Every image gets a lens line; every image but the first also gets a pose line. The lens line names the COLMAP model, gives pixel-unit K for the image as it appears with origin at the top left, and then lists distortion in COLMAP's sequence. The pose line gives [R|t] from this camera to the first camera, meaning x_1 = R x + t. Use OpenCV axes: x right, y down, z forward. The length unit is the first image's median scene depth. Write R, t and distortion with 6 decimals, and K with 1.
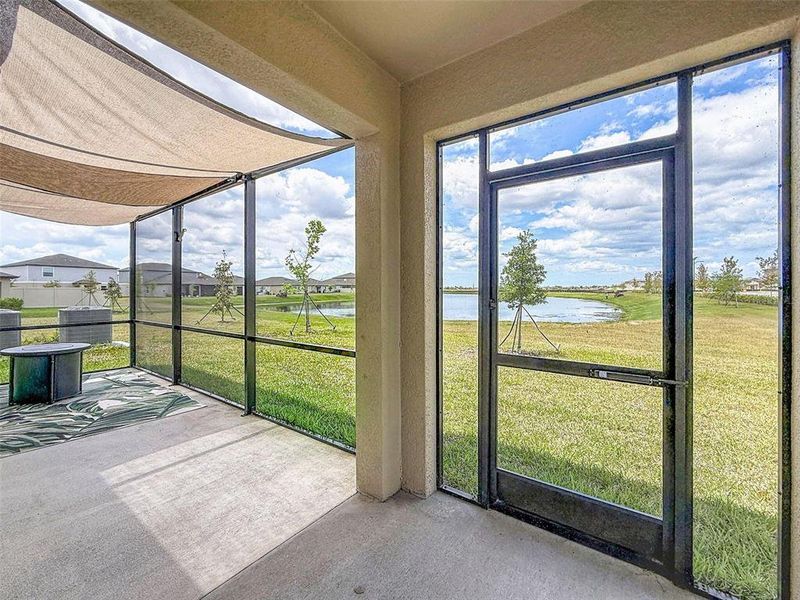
lens RADIAL K [[334.3, 0, 398.7], [0, 334.3, 294.5], [0, 0, 1]] dist [-0.001347, -0.000725]
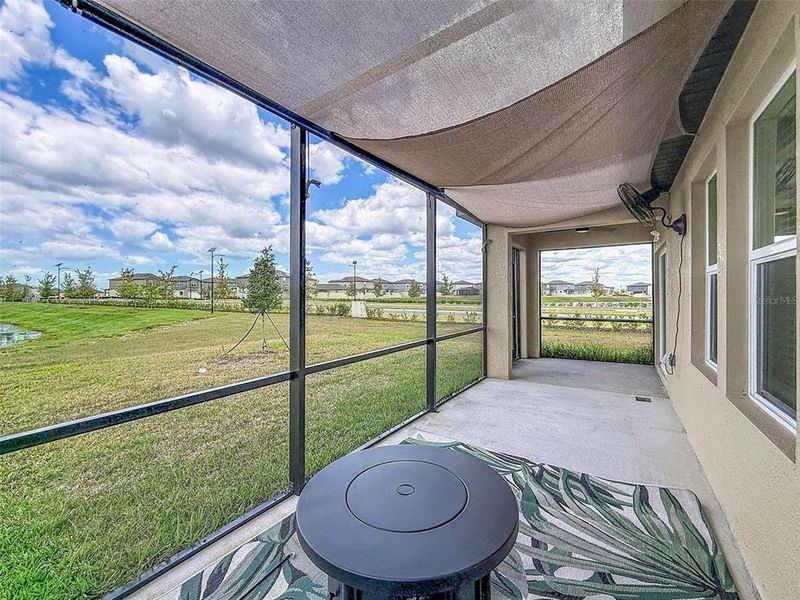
lens RADIAL K [[334.3, 0, 397.6], [0, 334.3, 299.2], [0, 0, 1]] dist [-0.001347, -0.000725]
pose [[-0.044359, -0.001329, 0.999015, -1.563788], [0.014322, 0.999896, 0.001966, -0.009218], [-0.998913, 0.014395, -0.044335, 1.187954]]
